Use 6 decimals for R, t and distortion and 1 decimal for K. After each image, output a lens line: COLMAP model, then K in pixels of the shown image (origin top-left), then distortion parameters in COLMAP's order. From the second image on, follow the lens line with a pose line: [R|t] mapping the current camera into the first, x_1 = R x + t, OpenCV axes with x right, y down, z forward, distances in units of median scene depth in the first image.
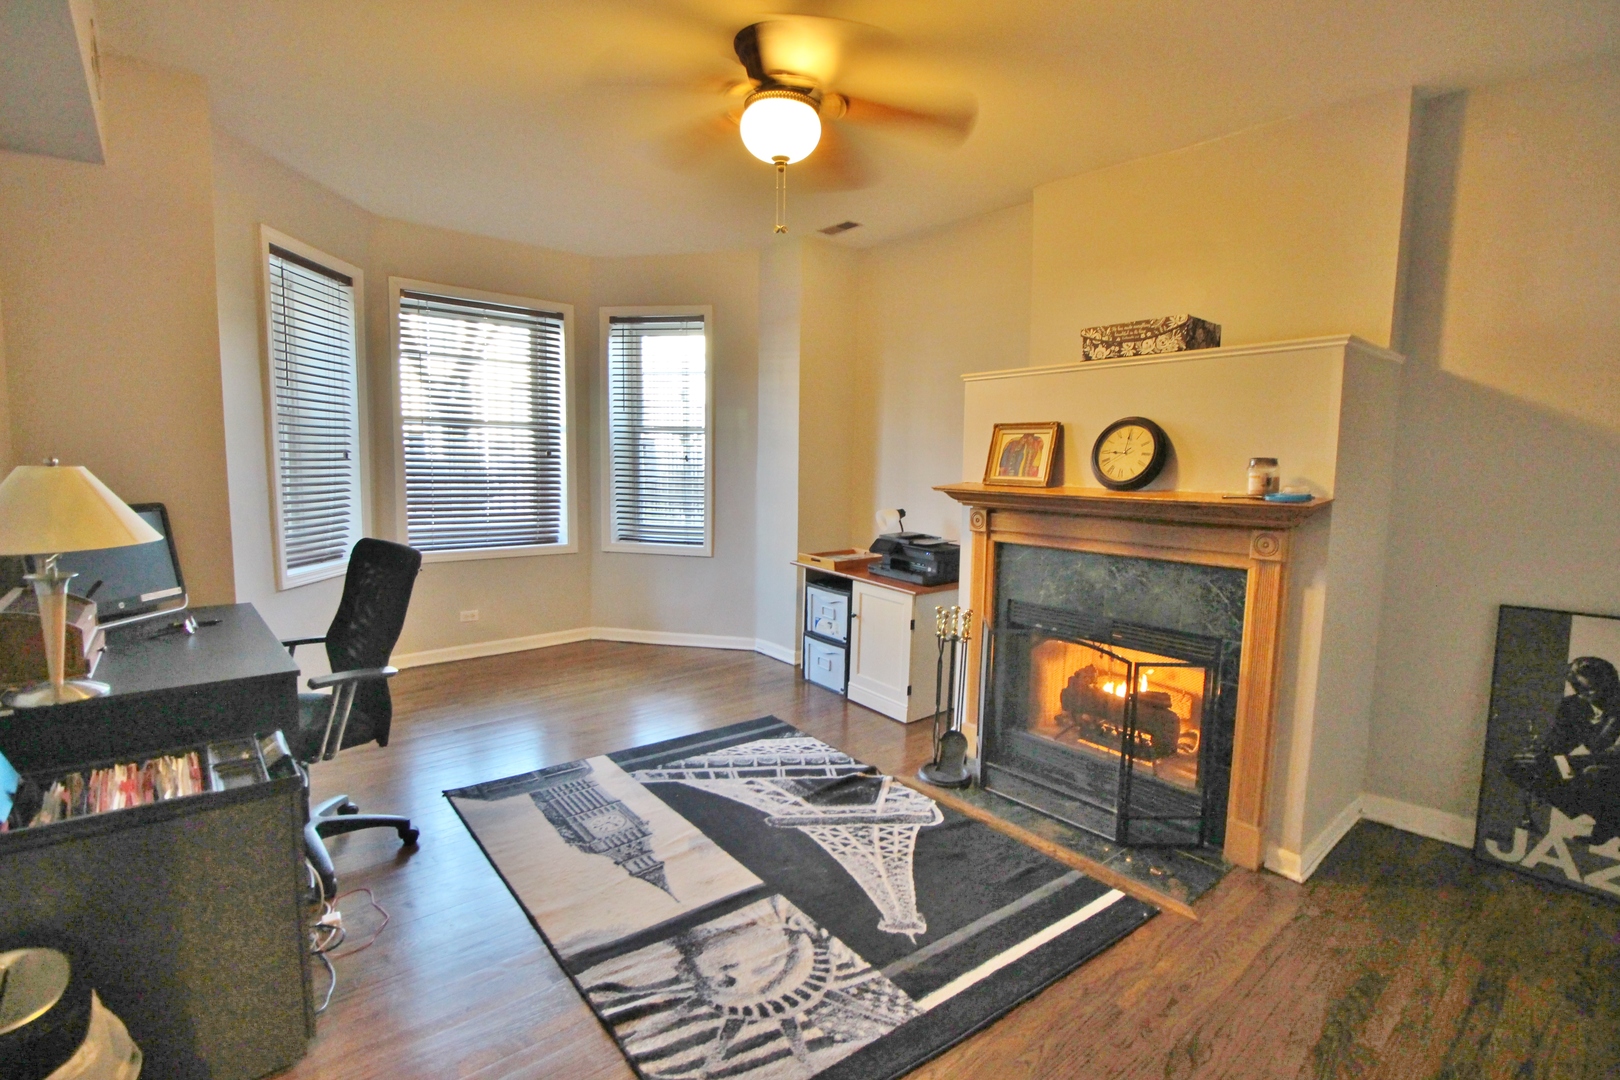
lens RADIAL K [[767.8, 0, 808.8], [0, 767.8, 540.9], [0, 0, 1]] dist [-0.010415, -0.002685]
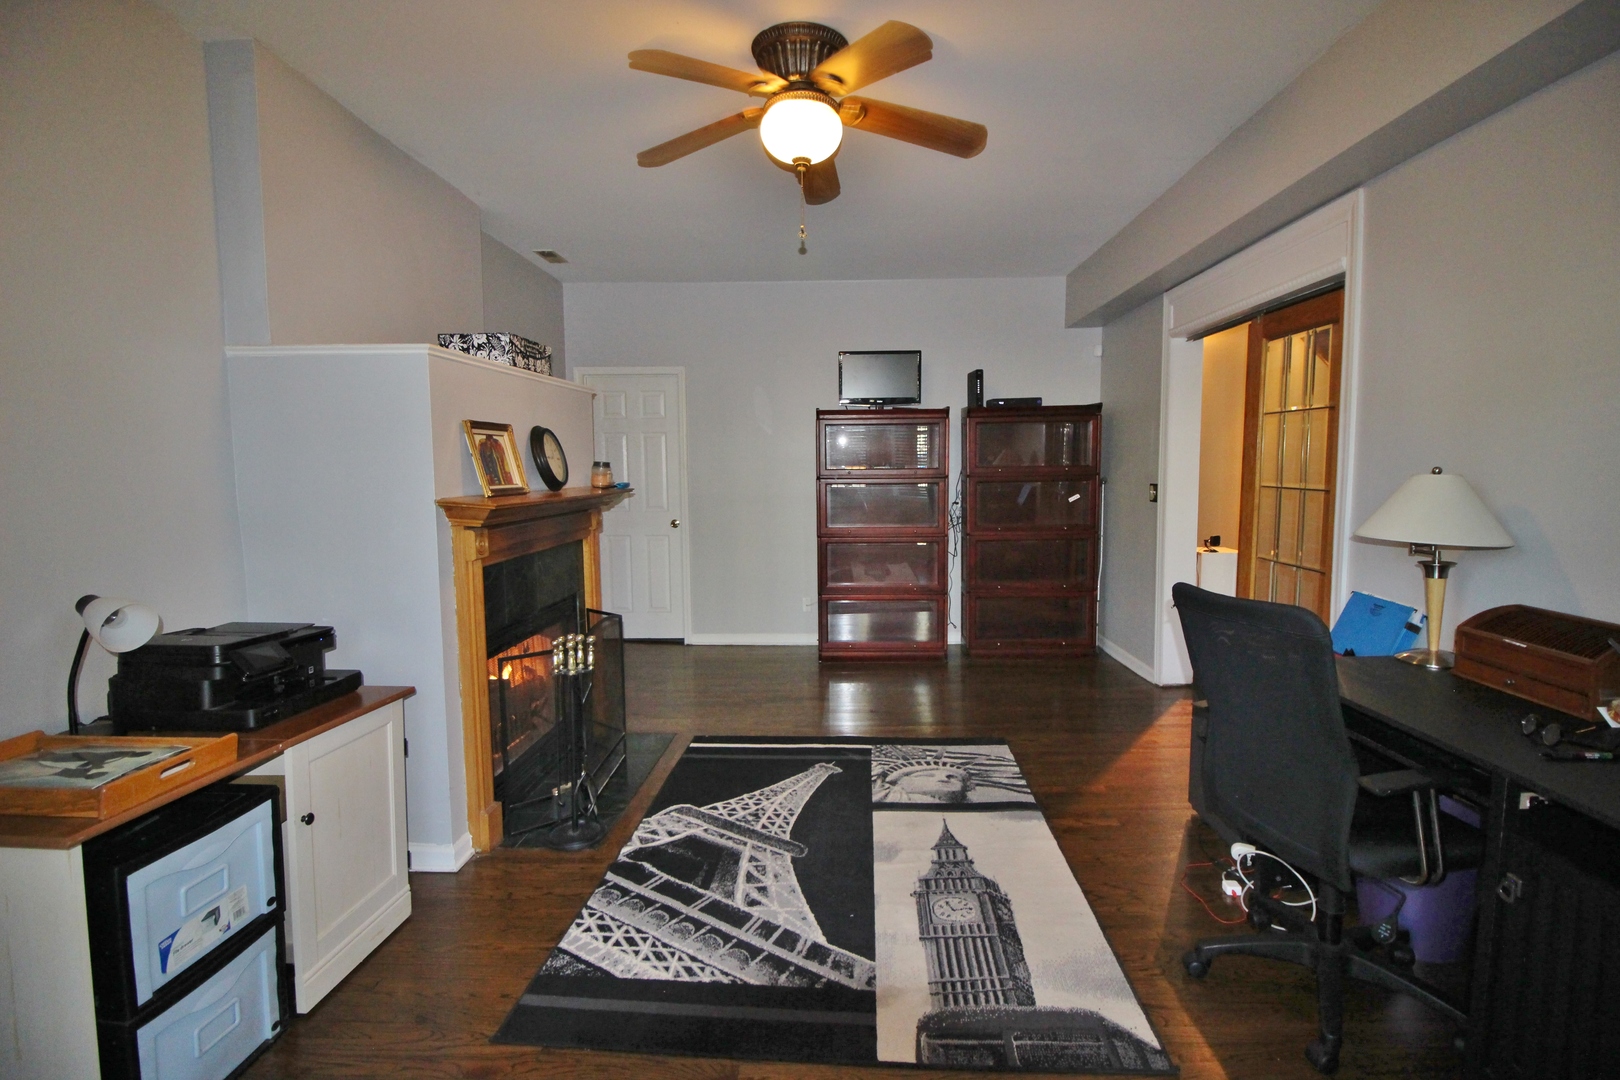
lens RADIAL K [[767.8, 0, 812.7], [0, 767.8, 535.1], [0, 0, 1]] dist [-0.010415, -0.002685]
pose [[-0.752276, -0.069944, 0.655125, -0.677413], [0.063678, 0.981975, 0.177961, -0.194898], [-0.655764, 0.175593, -0.734262, 1.674894]]
